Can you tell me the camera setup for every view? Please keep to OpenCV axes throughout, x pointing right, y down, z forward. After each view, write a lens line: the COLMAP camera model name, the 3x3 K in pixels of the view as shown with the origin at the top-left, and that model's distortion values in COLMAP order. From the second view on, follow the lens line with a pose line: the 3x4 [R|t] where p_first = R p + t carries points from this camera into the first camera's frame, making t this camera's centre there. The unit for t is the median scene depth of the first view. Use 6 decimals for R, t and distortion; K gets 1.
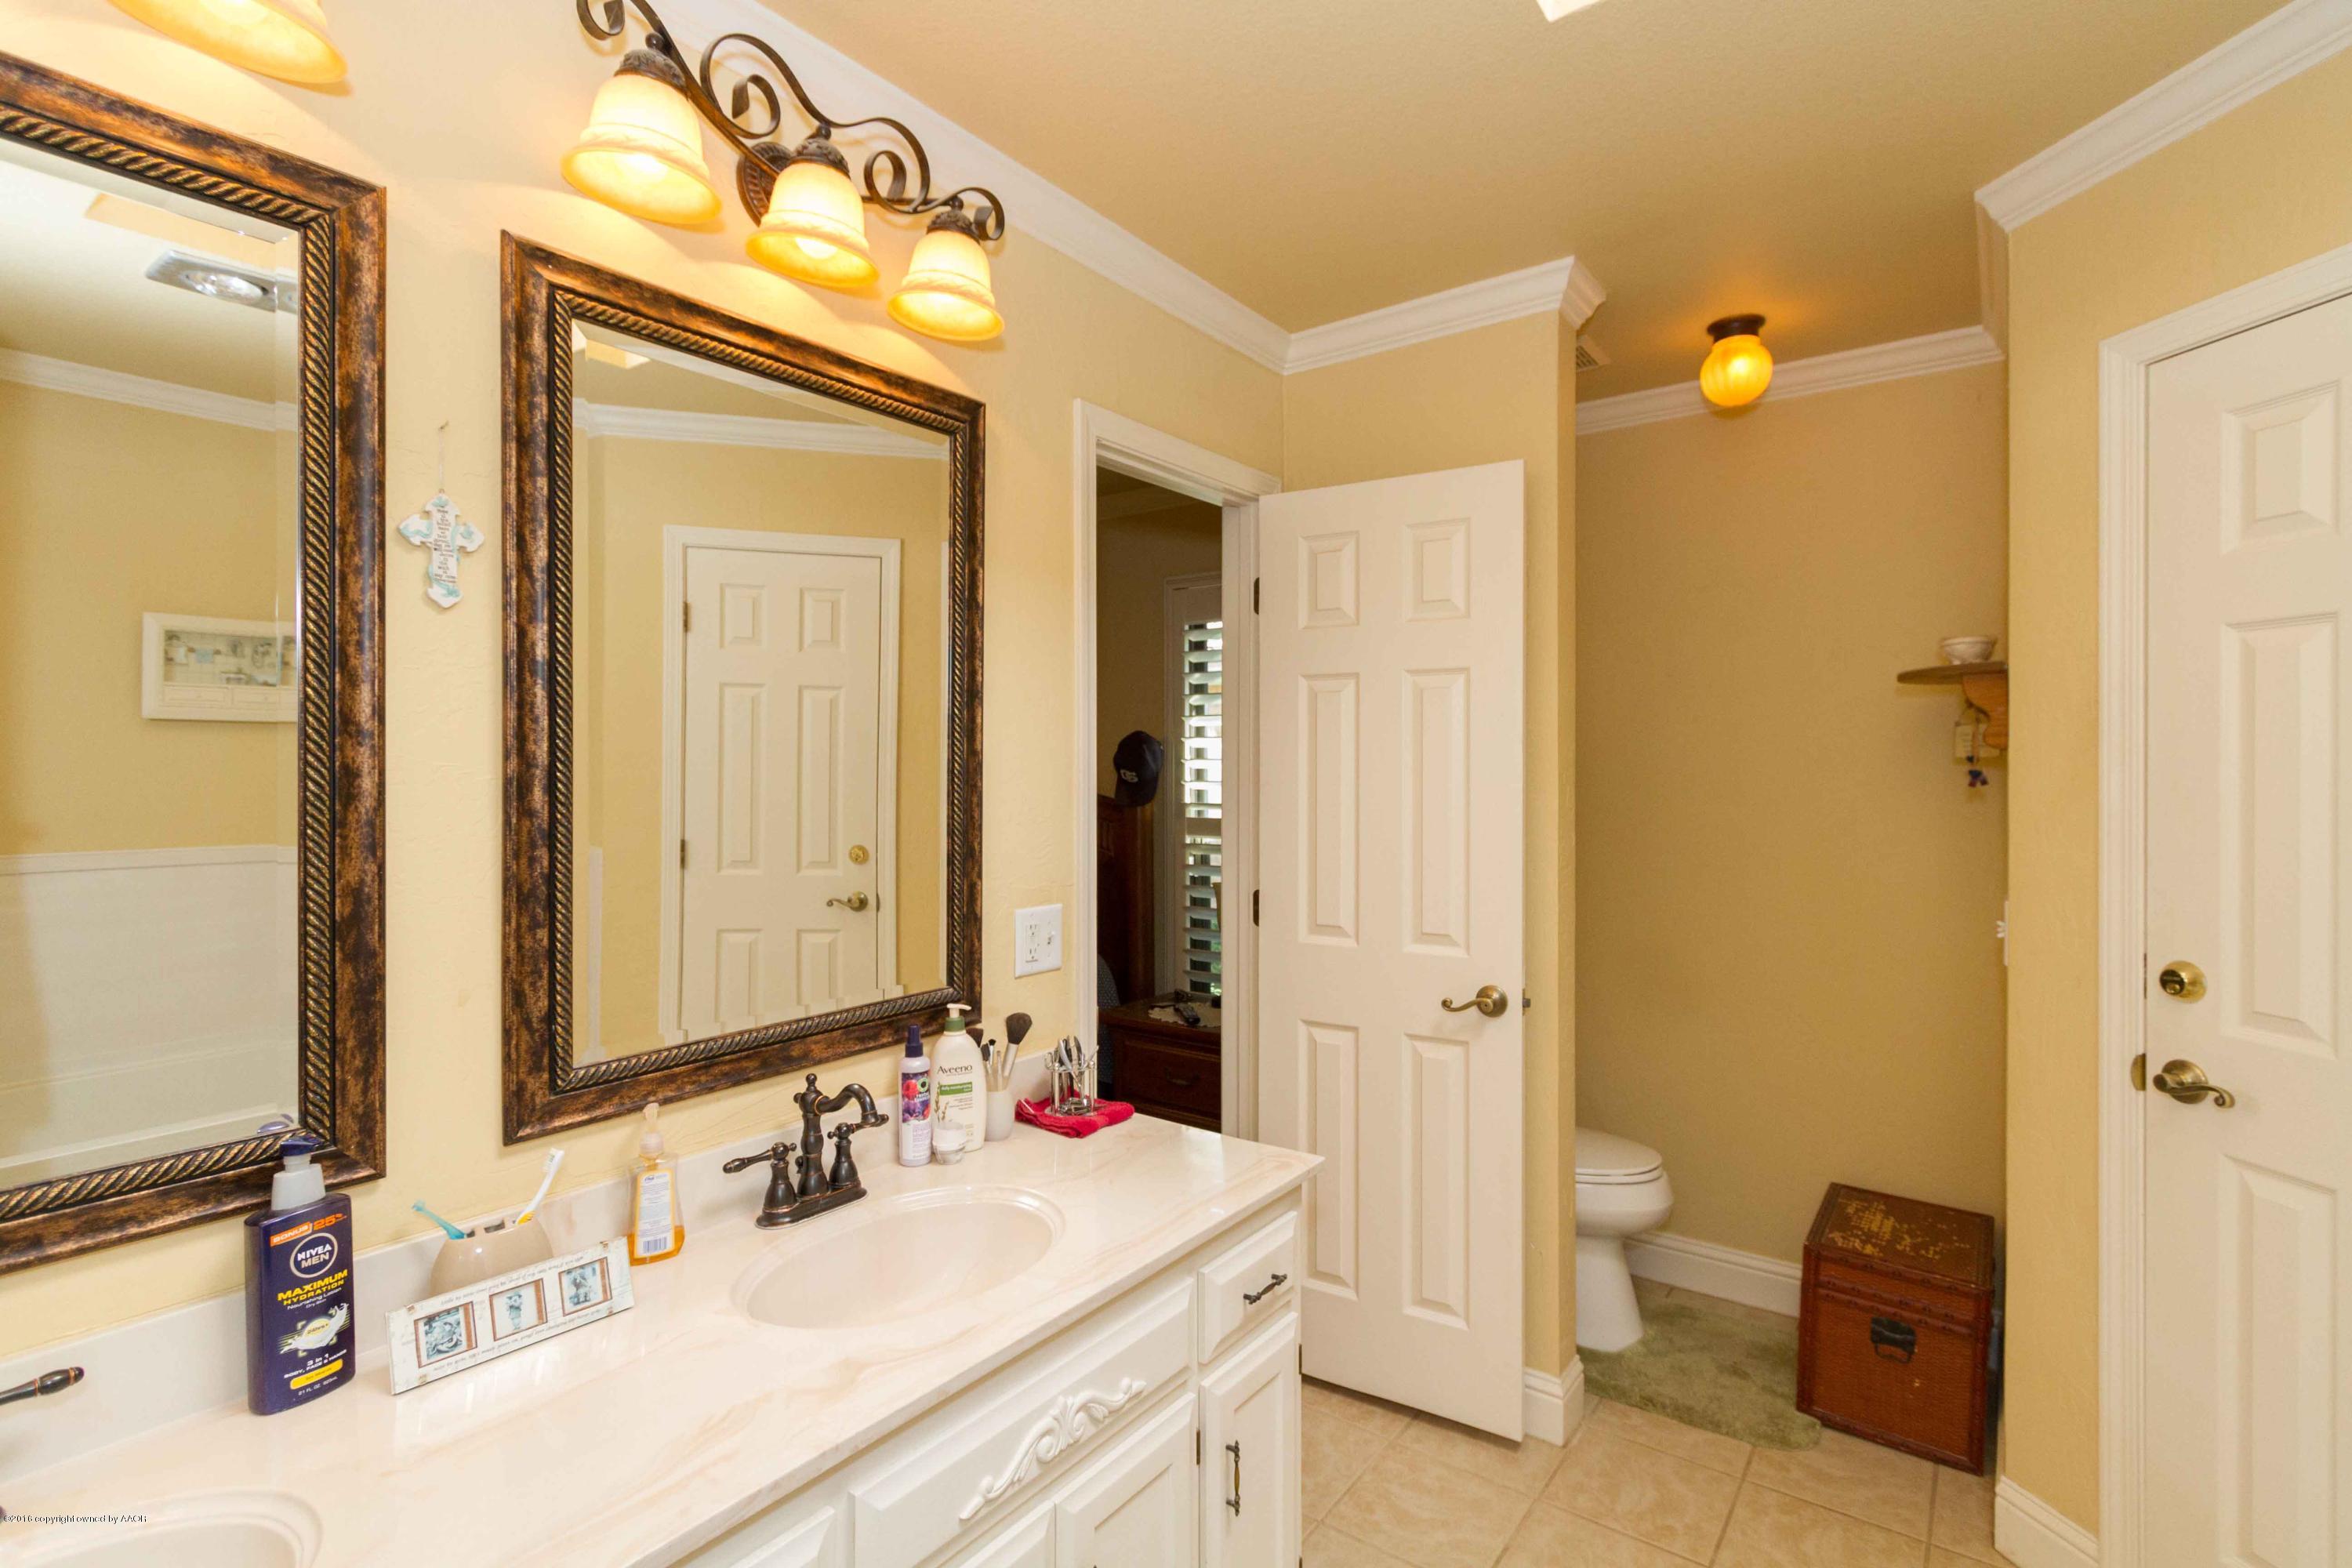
lens RADIAL K [[1123.8, 0, 1178.6], [0, 1123.8, 774.7], [0, 0, 1]] dist [0.014013, -0.001351]
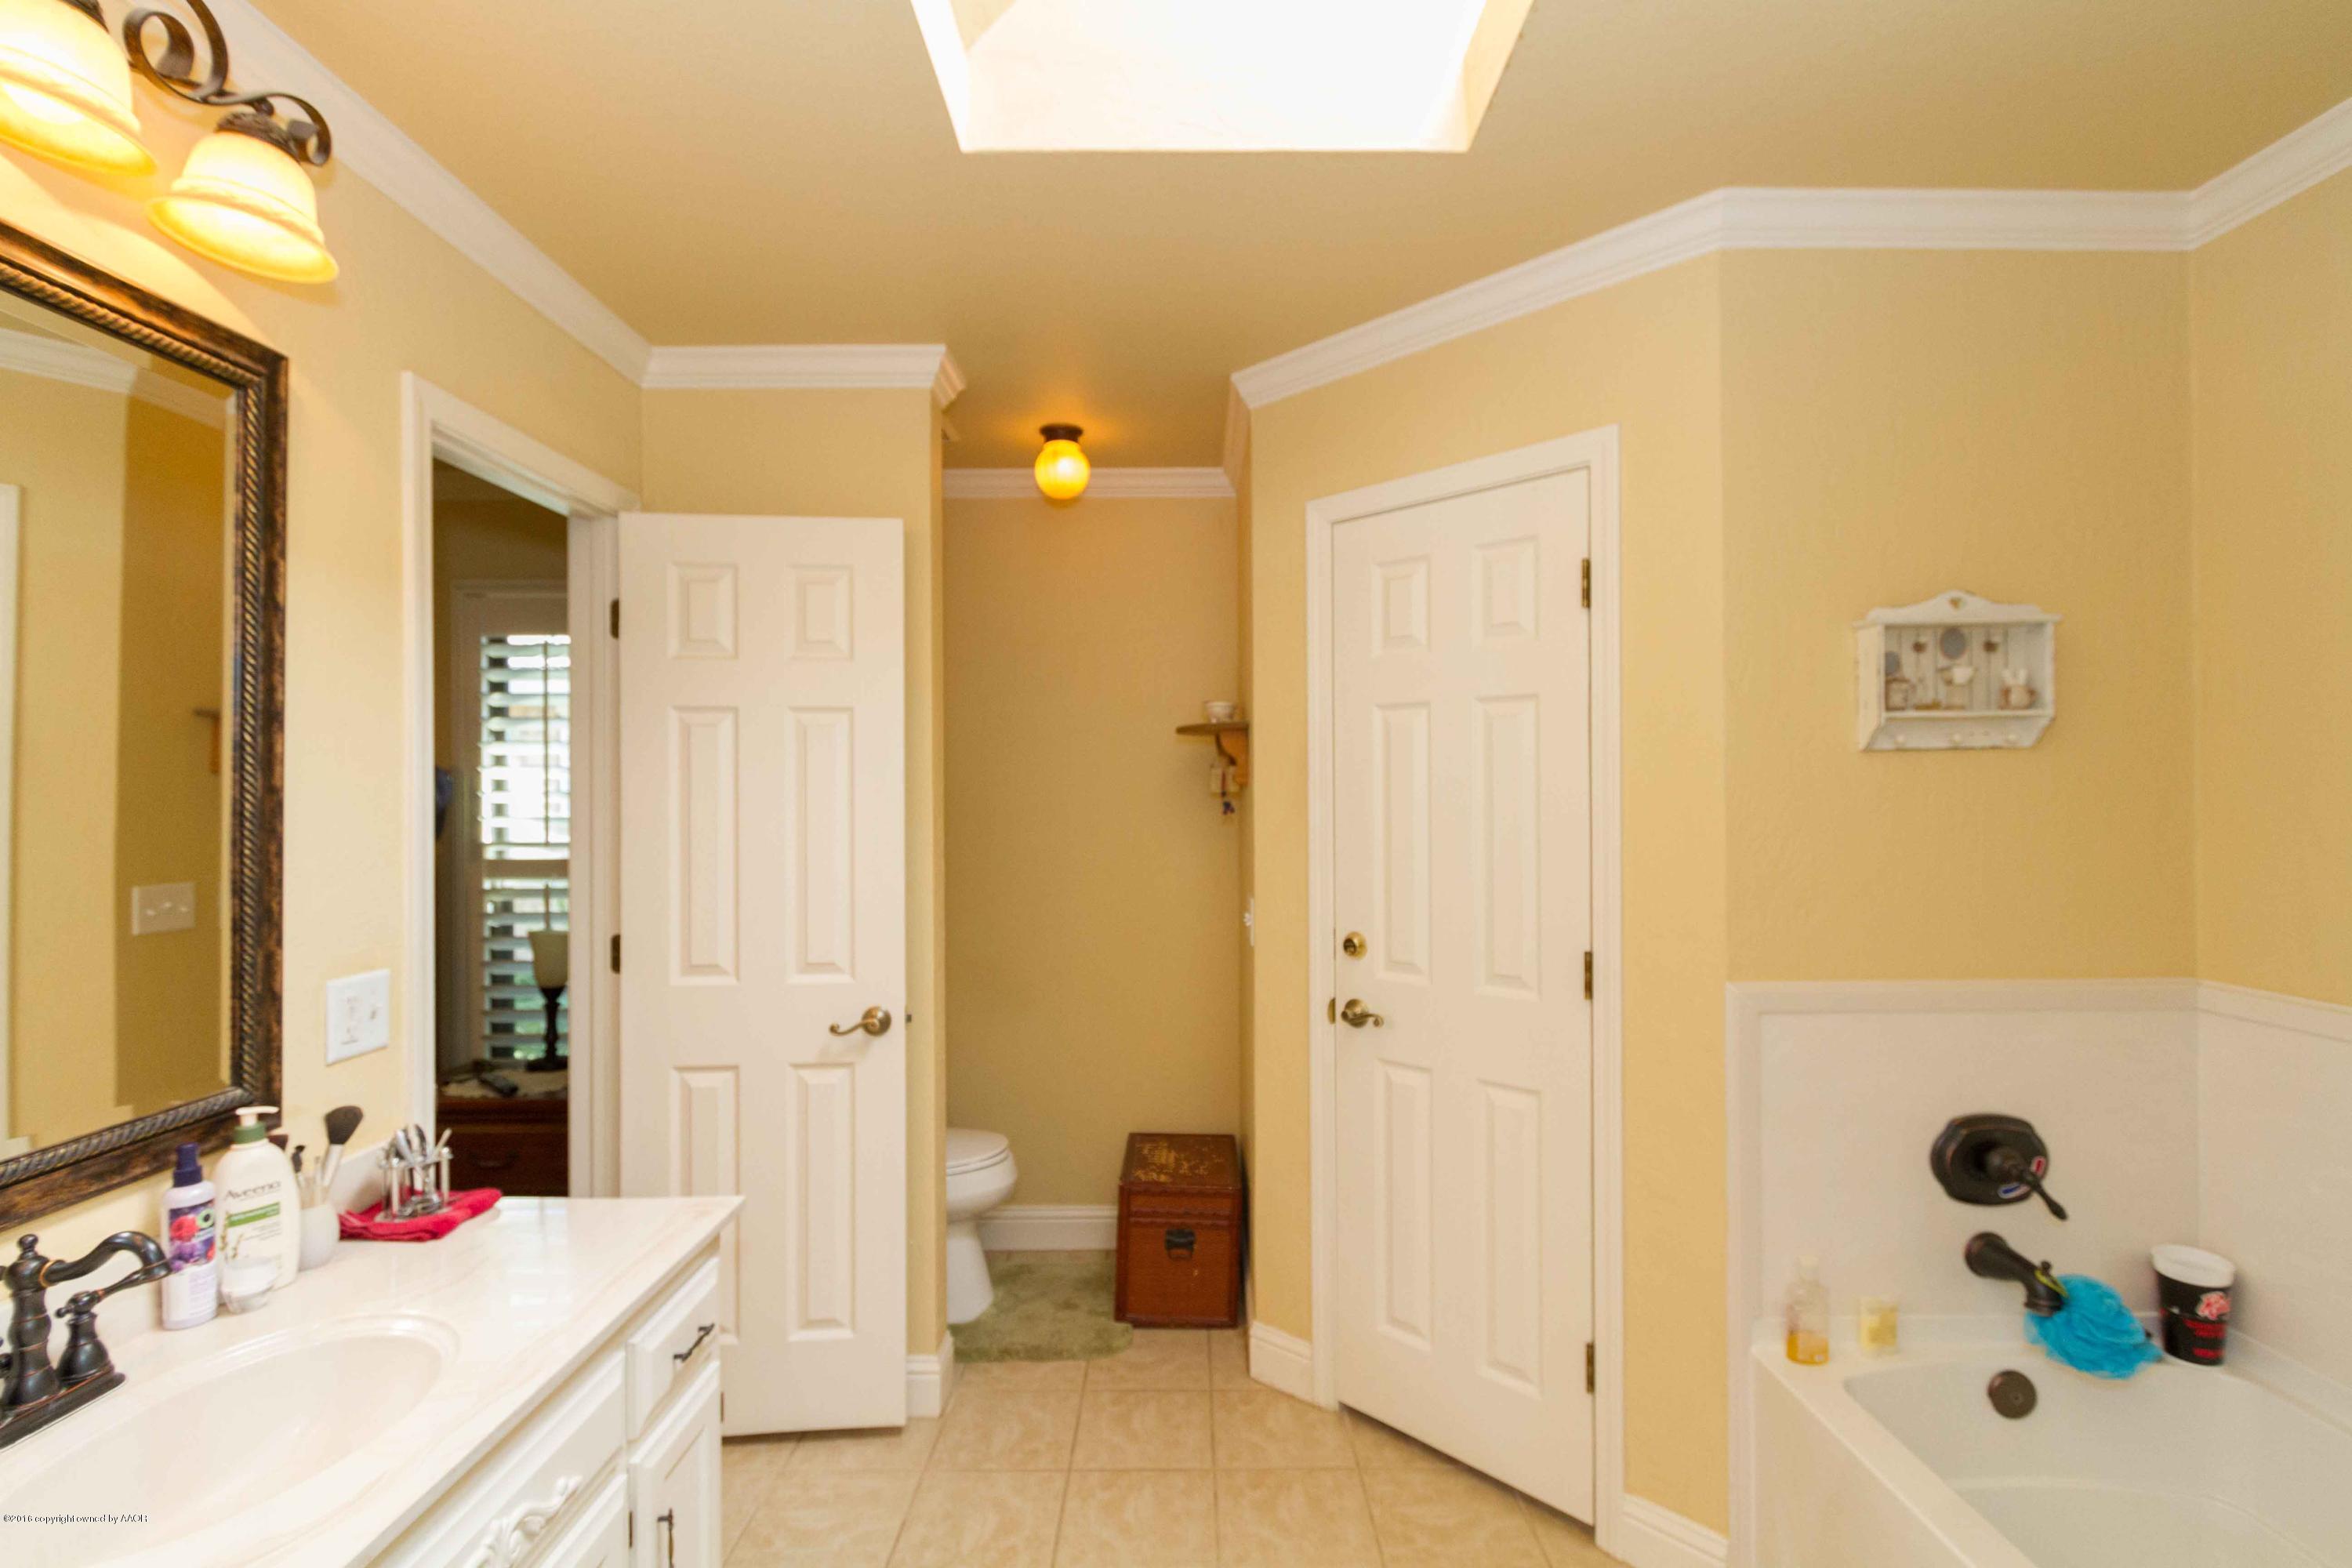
lens RADIAL K [[1123.8, 0, 1168.5], [0, 1123.8, 790.2], [0, 0, 1]] dist [0.014013, -0.001351]
pose [[0.802920, -0.001505, 0.596085, -0.146917], [0.006779, 0.999955, -0.006607, -0.009433], [-0.596049, 0.009346, 0.802894, -0.025909]]
